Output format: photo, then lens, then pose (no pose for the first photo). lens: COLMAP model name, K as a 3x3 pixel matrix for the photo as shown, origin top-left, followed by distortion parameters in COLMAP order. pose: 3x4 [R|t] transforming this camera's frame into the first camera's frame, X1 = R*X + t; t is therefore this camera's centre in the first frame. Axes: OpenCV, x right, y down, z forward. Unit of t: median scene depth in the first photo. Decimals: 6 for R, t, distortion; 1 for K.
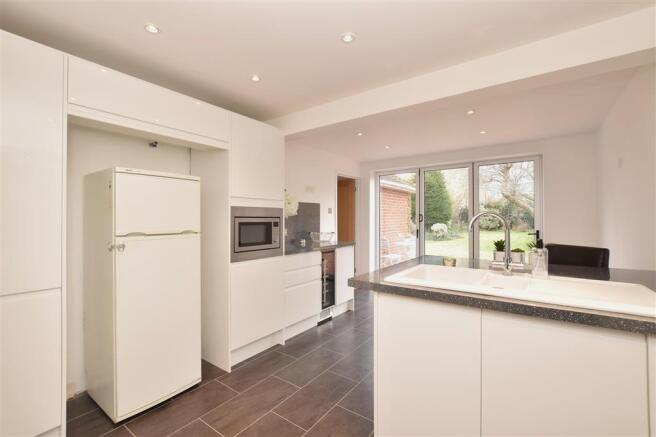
lens RADIAL K [[287.3, 0, 328.0], [0, 287.3, 218.5], [0, 0, 1]] dist [-0.005059, 0.000472]
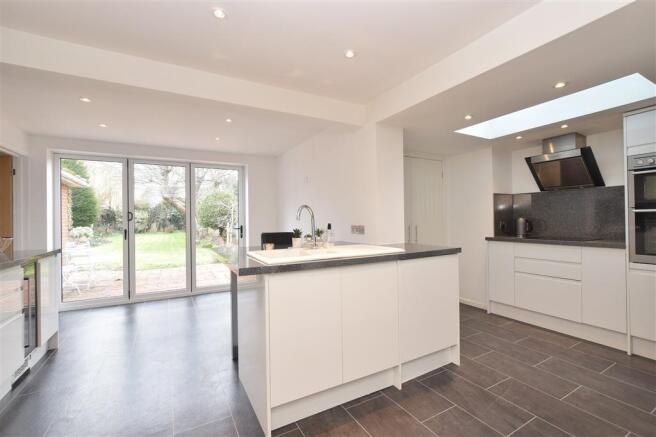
lens RADIAL K [[287.3, 0, 328.0], [0, 287.3, 218.5], [0, 0, 1]] dist [-0.005059, 0.000472]
pose [[0.433967, -0.001178, 0.900928, -0.280646], [0.009028, 0.999955, -0.003041, 0.017603], [-0.900884, 0.009453, 0.433957, 0.127020]]
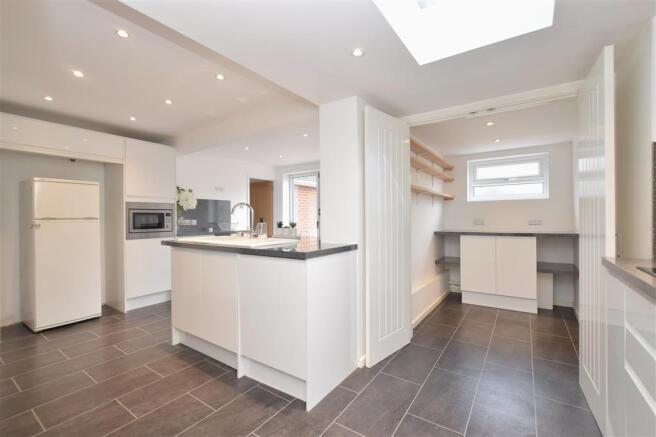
lens RADIAL K [[287.3, 0, 328.0], [0, 287.3, 218.5], [0, 0, 1]] dist [-0.005059, 0.000472]
pose [[0.999963, -0.004337, 0.007491, 0.502893], [0.004298, 0.999977, 0.005288, 0.029465], [-0.007514, -0.005255, 0.999958, -0.356177]]
